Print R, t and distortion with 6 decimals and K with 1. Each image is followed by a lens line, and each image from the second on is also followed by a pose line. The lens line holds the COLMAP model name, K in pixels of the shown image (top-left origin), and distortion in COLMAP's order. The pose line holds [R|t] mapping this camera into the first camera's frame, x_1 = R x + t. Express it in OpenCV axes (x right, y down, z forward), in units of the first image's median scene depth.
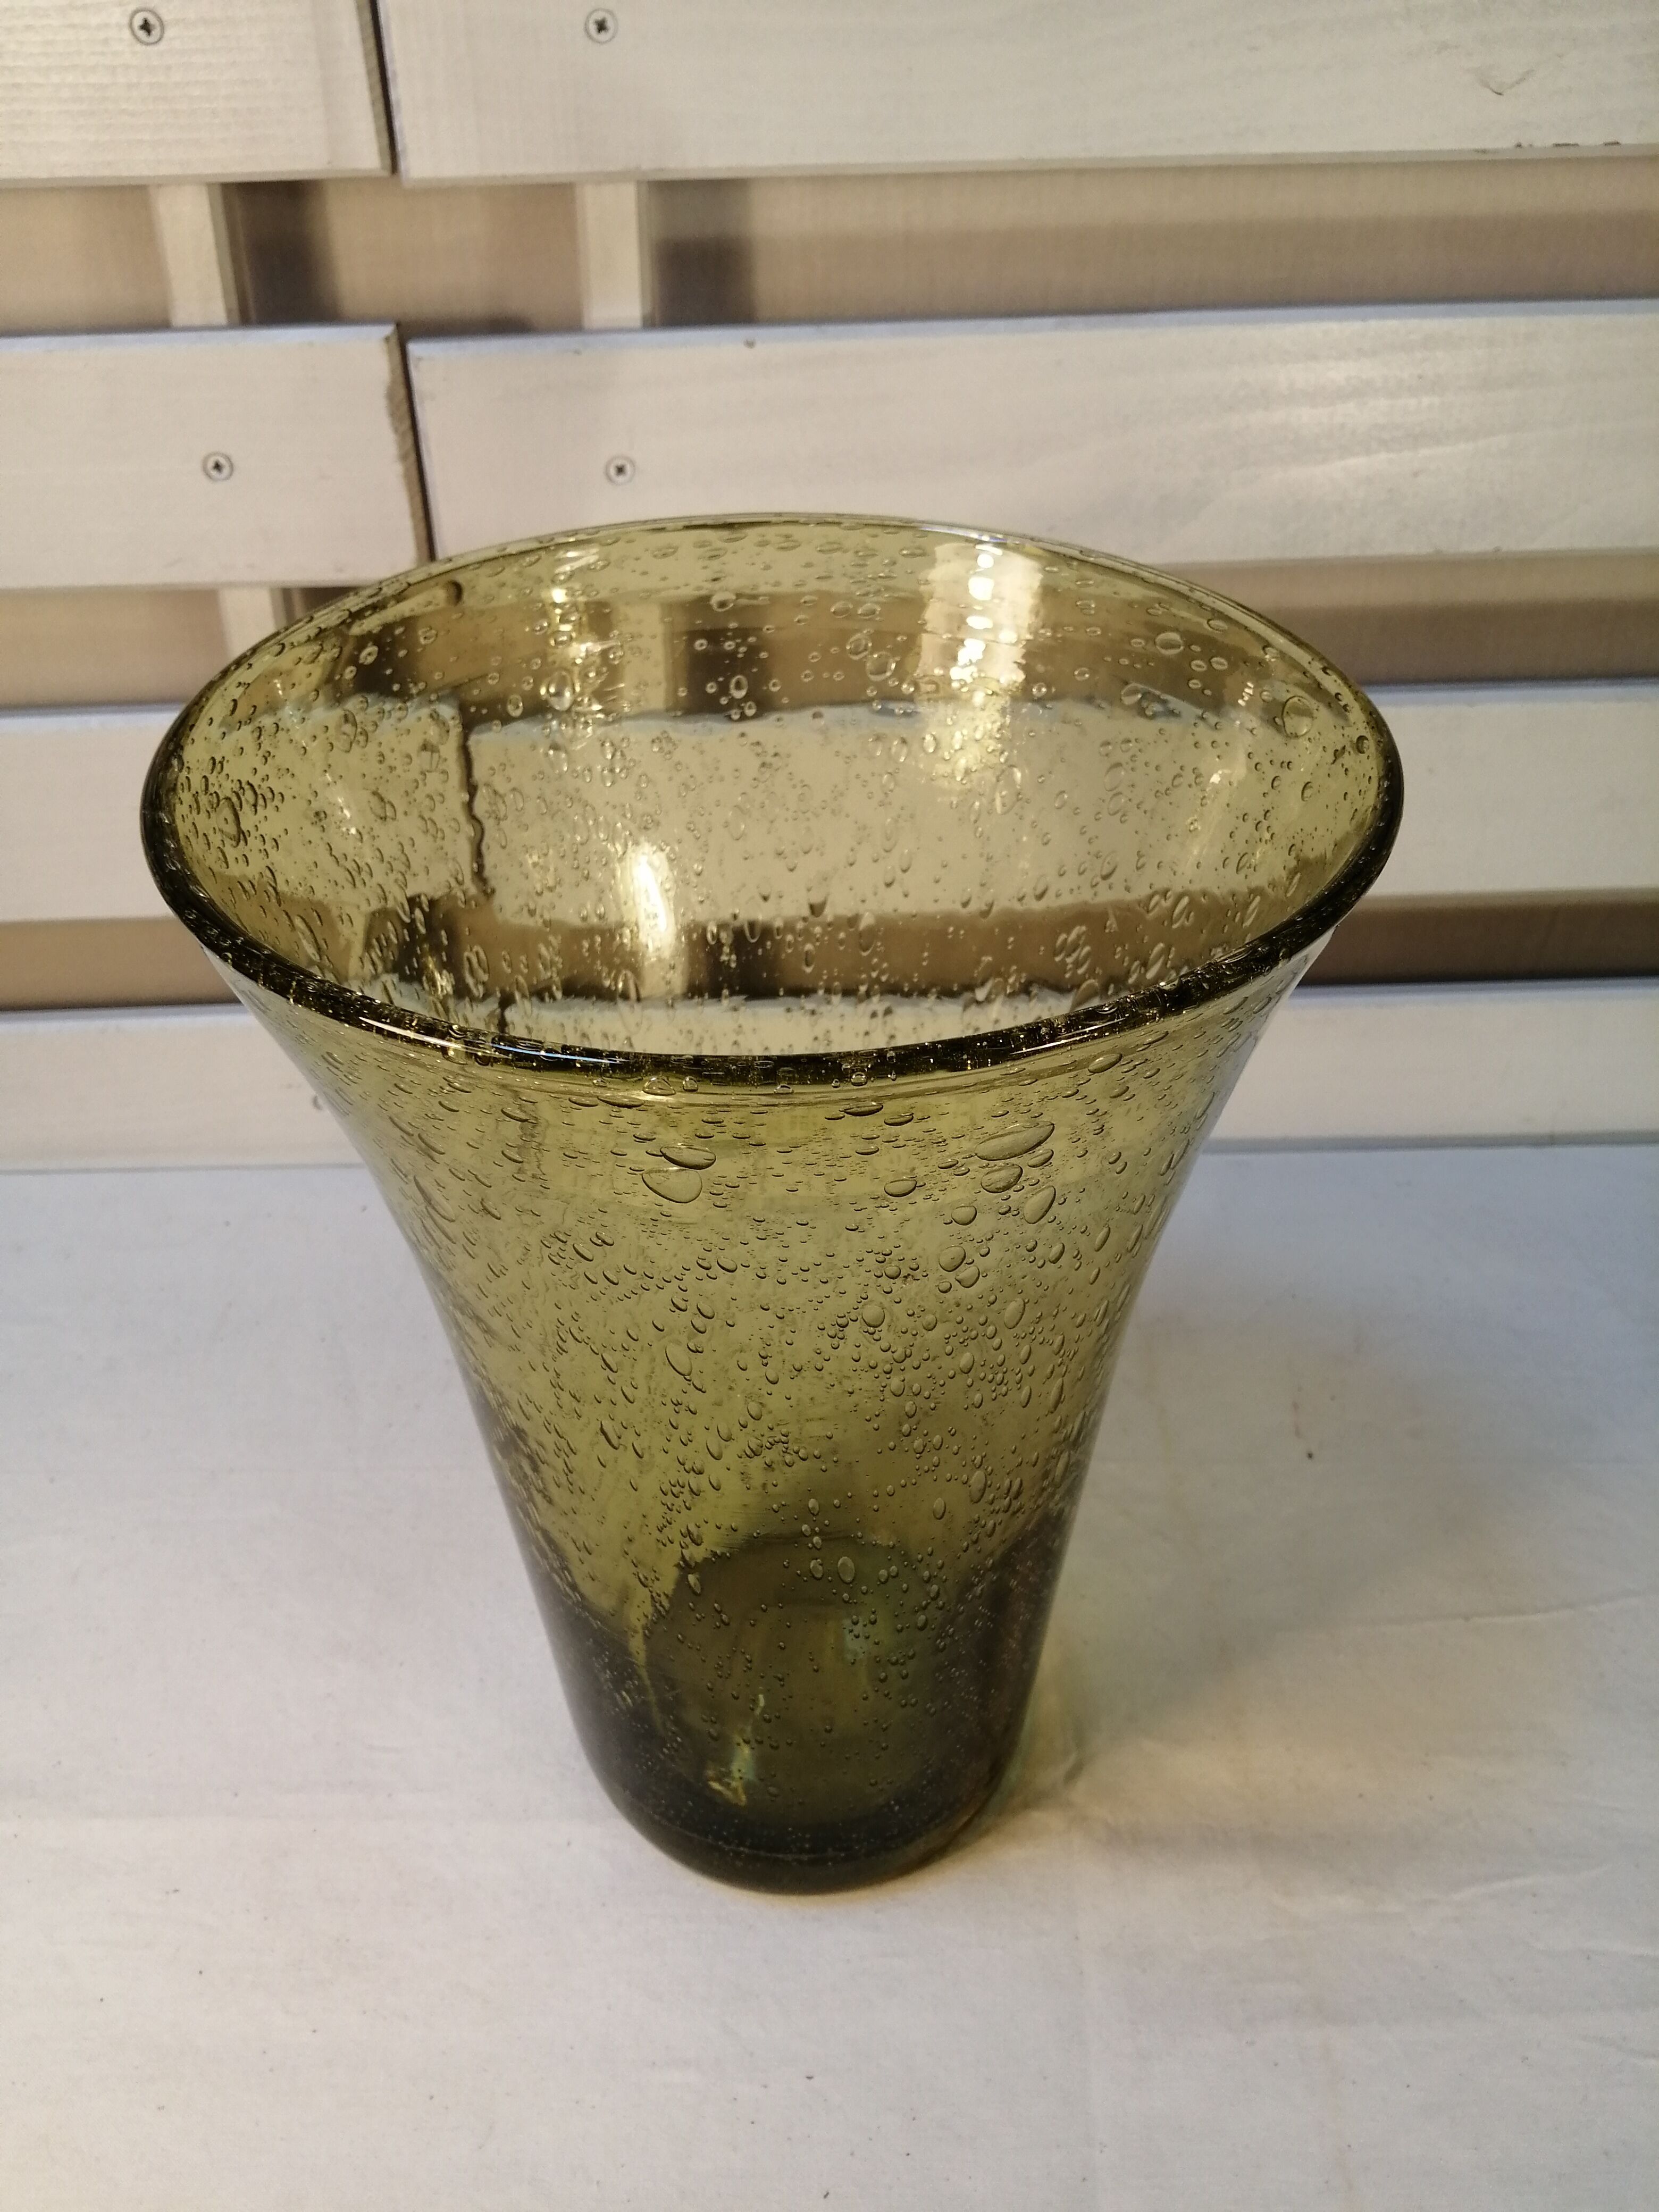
lens RADIAL K [[1692.2, 0, 817.0], [0, 1692.2, 1005.5], [0, 0, 1]] dist [0.057968, -0.059636]
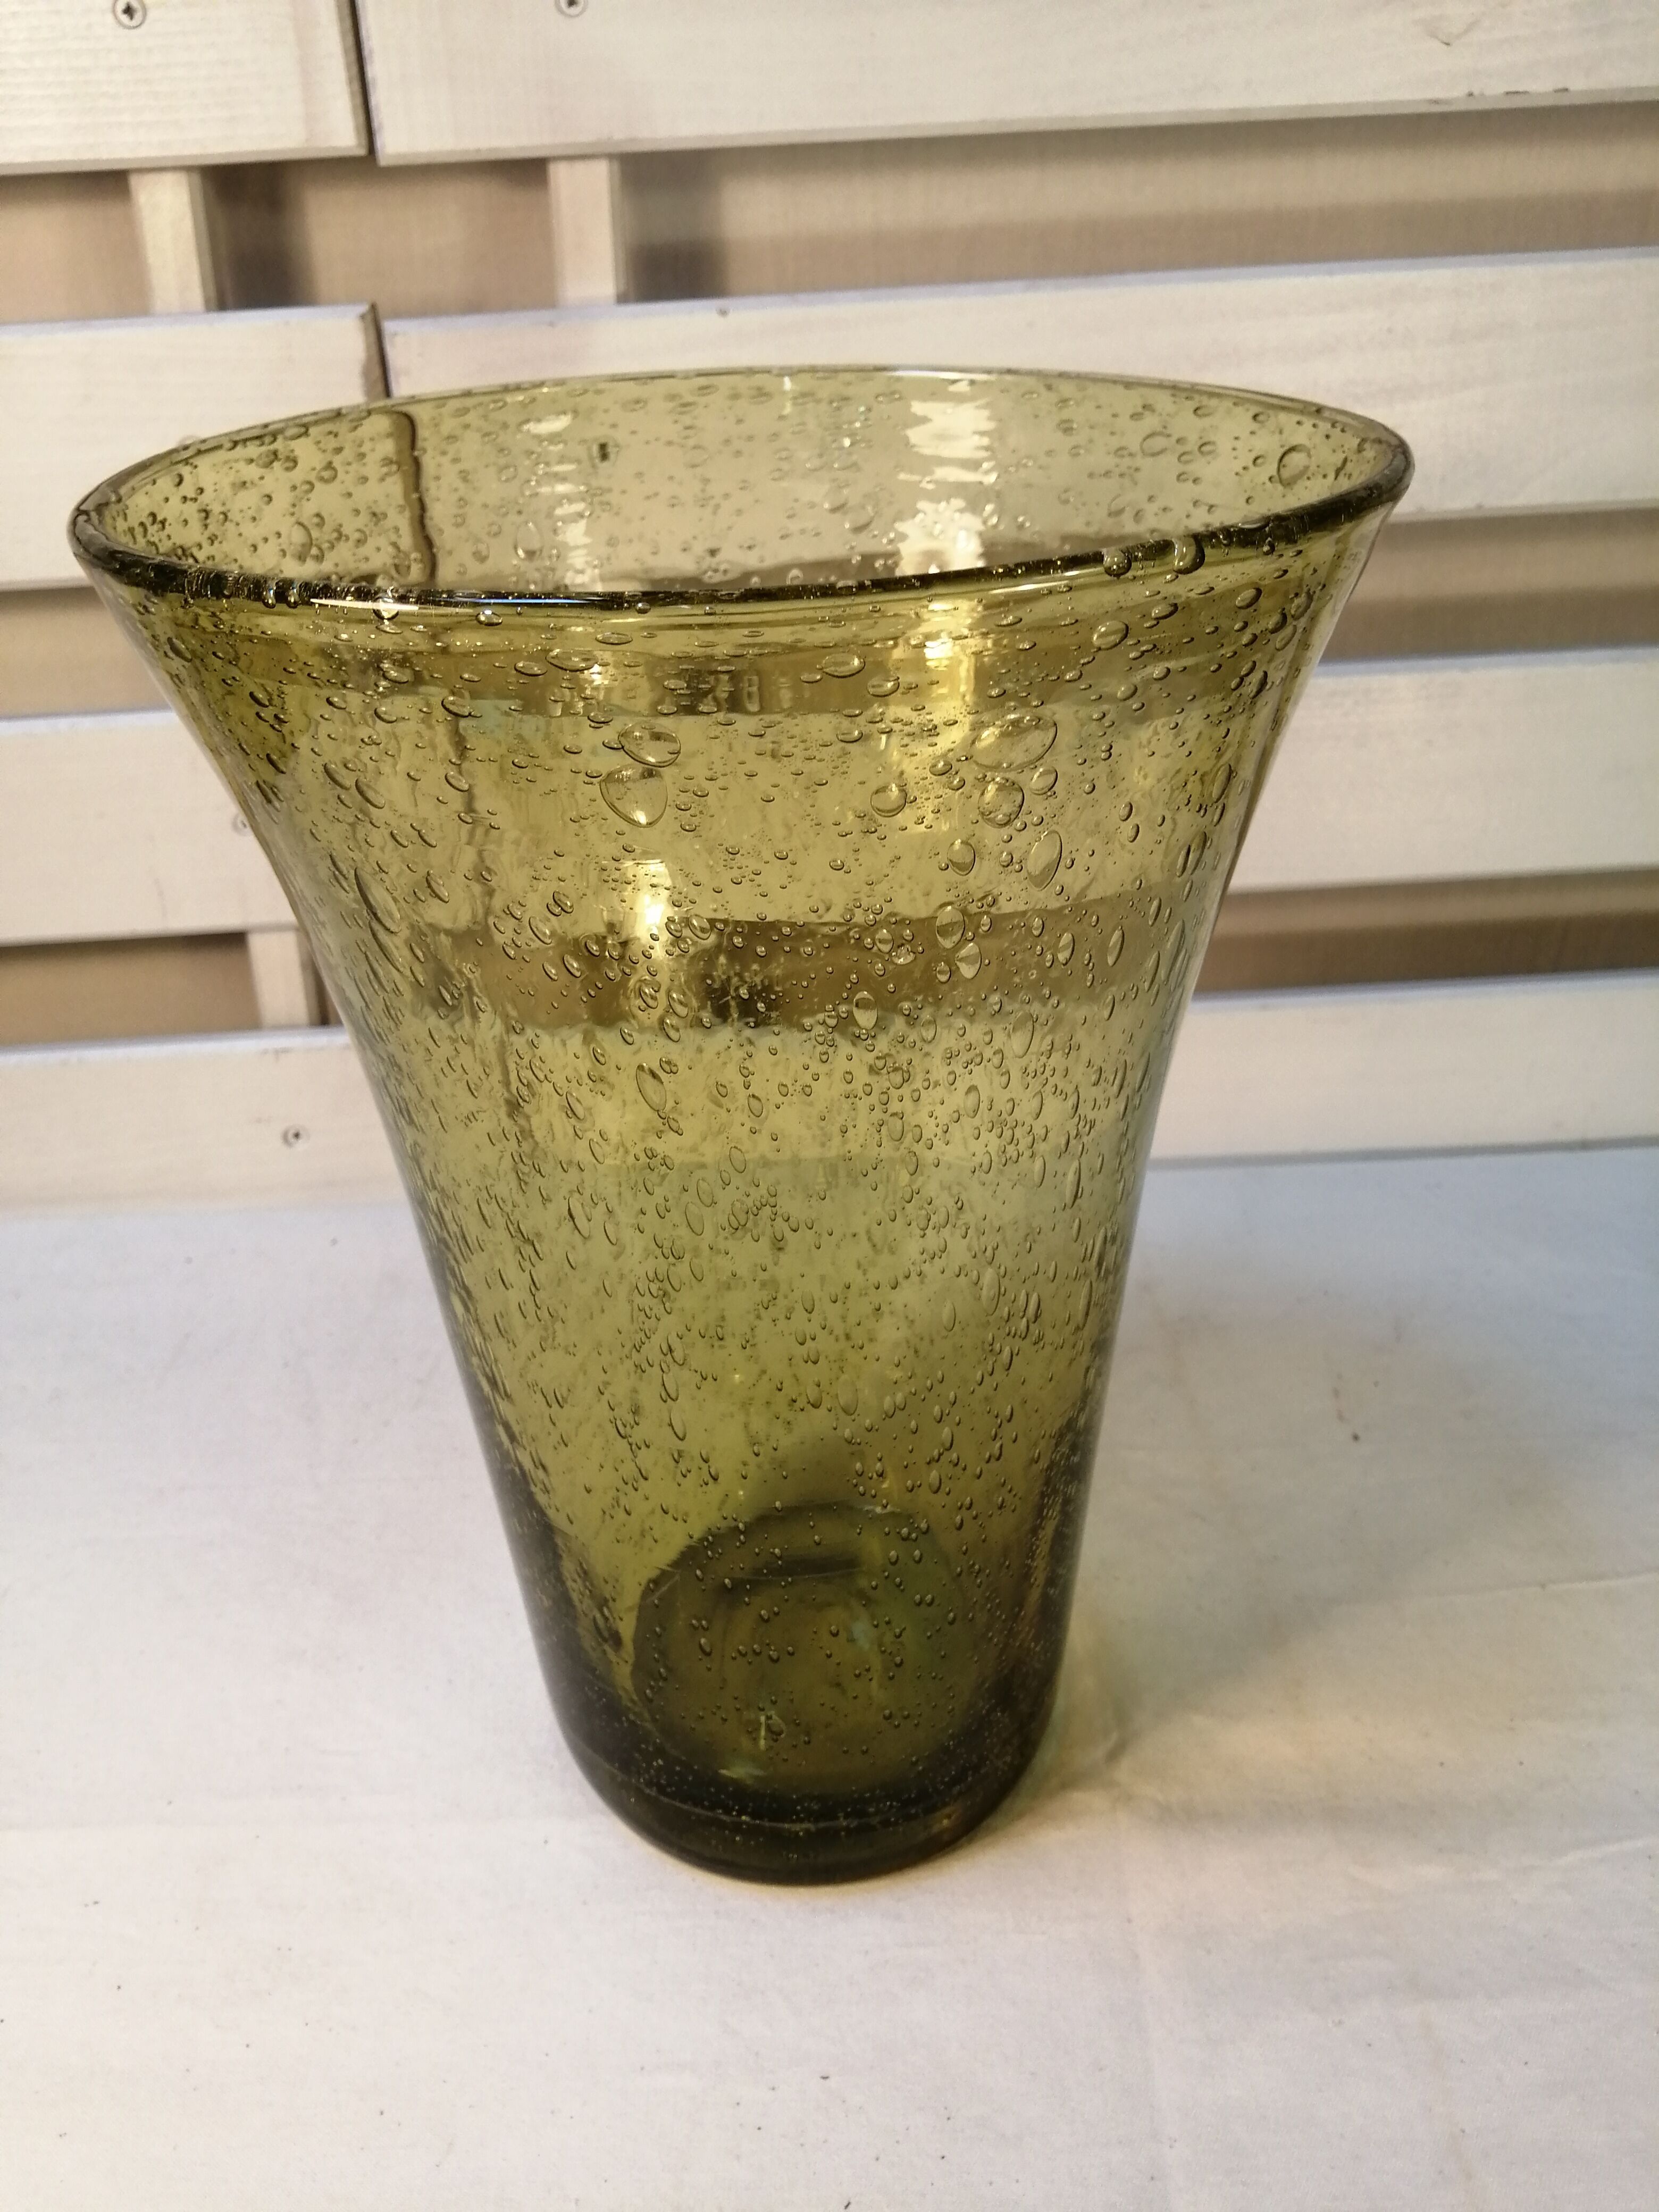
lens RADIAL K [[1692.2, 0, 817.0], [0, 1692.2, 1005.5], [0, 0, 1]] dist [0.057968, -0.059636]
pose [[0.999647, -0.026455, 0.002548, 0.002952], [0.026553, 0.990009, -0.138481, 0.172785], [0.001141, 0.138500, 0.990362, 0.064309]]
